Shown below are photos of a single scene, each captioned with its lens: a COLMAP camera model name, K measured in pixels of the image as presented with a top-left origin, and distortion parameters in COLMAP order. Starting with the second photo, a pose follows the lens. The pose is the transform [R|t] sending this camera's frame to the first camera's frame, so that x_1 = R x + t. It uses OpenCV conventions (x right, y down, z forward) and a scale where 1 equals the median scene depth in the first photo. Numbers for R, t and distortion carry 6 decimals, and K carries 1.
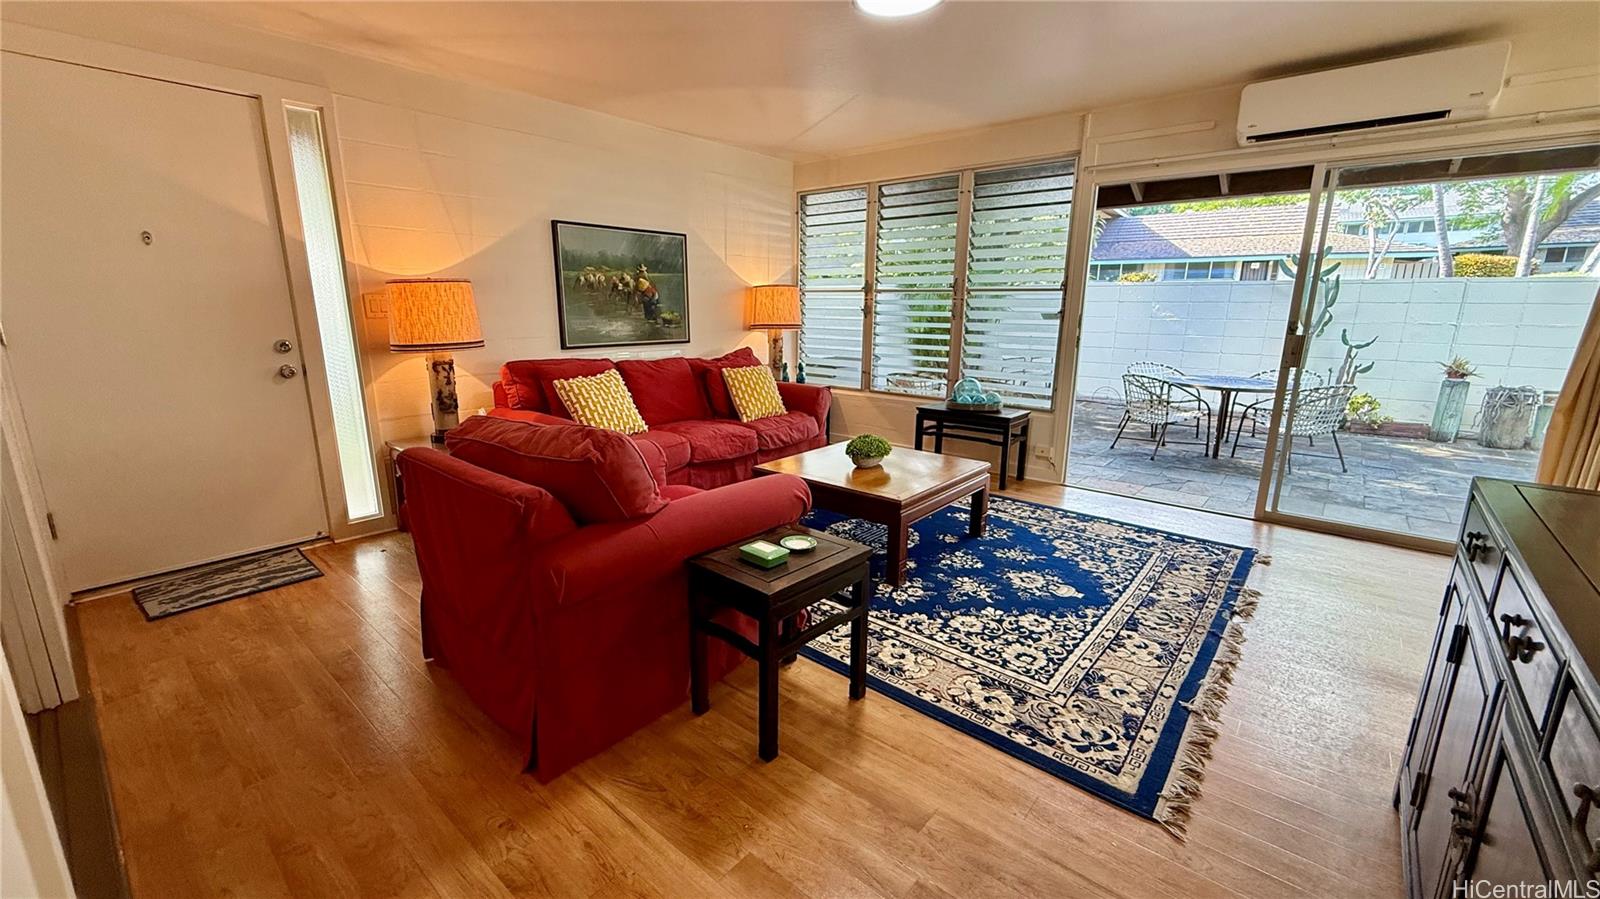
lens RADIAL K [[637.7, 0, 797.8], [0, 637.7, 448.3], [0, 0, 1]] dist [-0.000635, -0.000003]
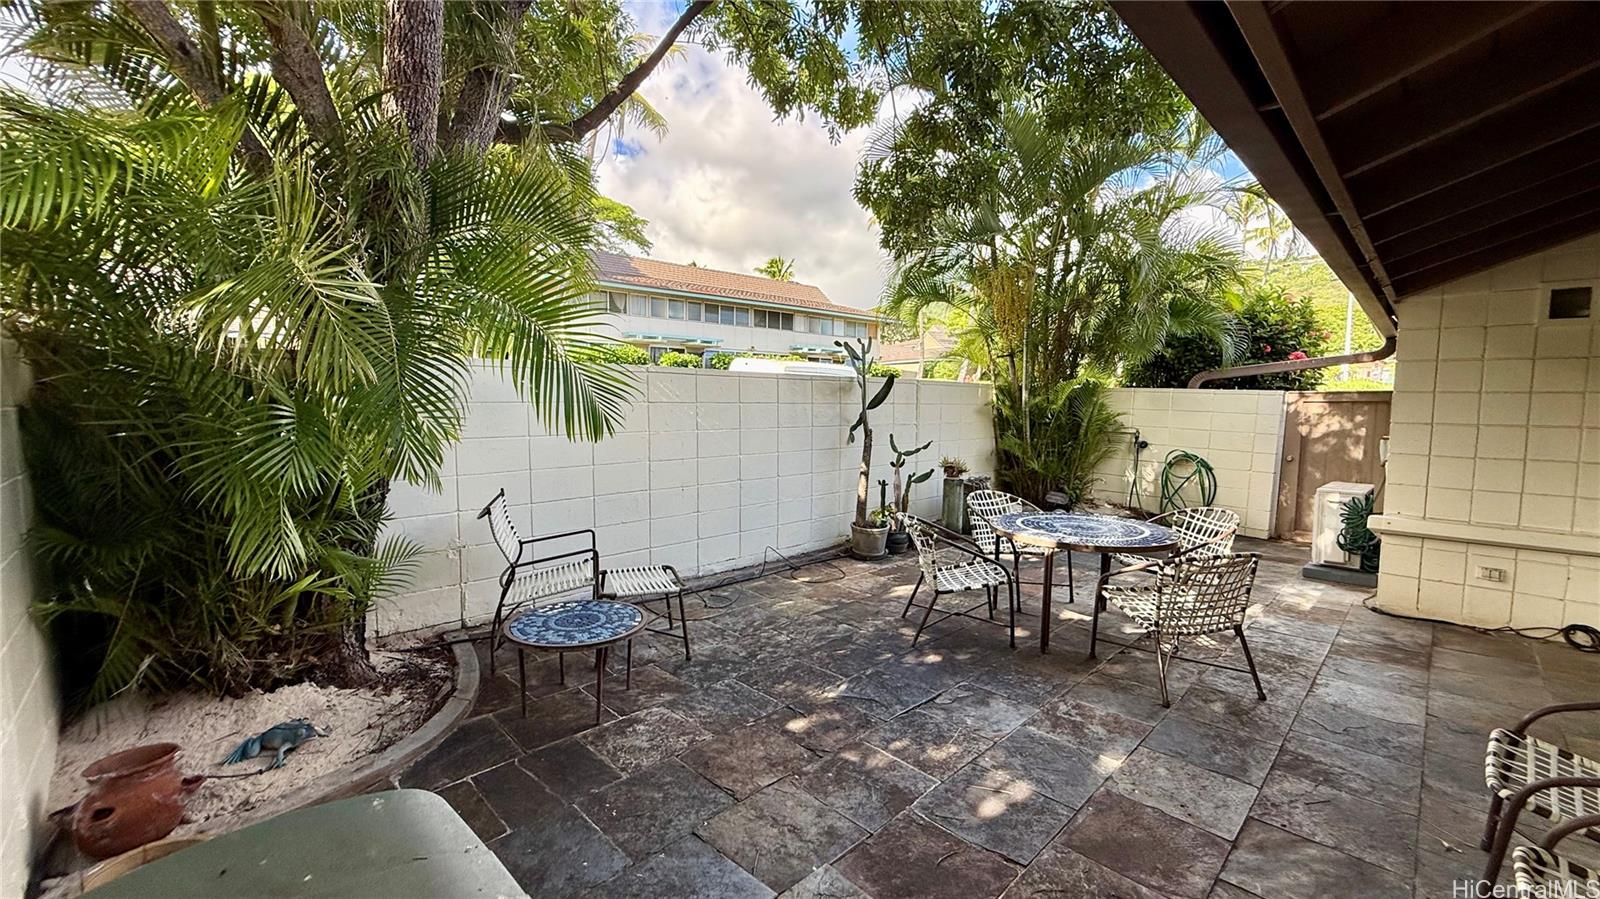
lens RADIAL K [[637.7, 0, 797.8], [0, 637.7, 448.3], [0, 0, 1]] dist [-0.000635, -0.000003]
pose [[0.088733, -0.082635, 0.992622, 0.002203], [0.207740, 0.976173, 0.062696, -0.530914], [-0.974151, 0.200644, 0.103785, 2.219564]]
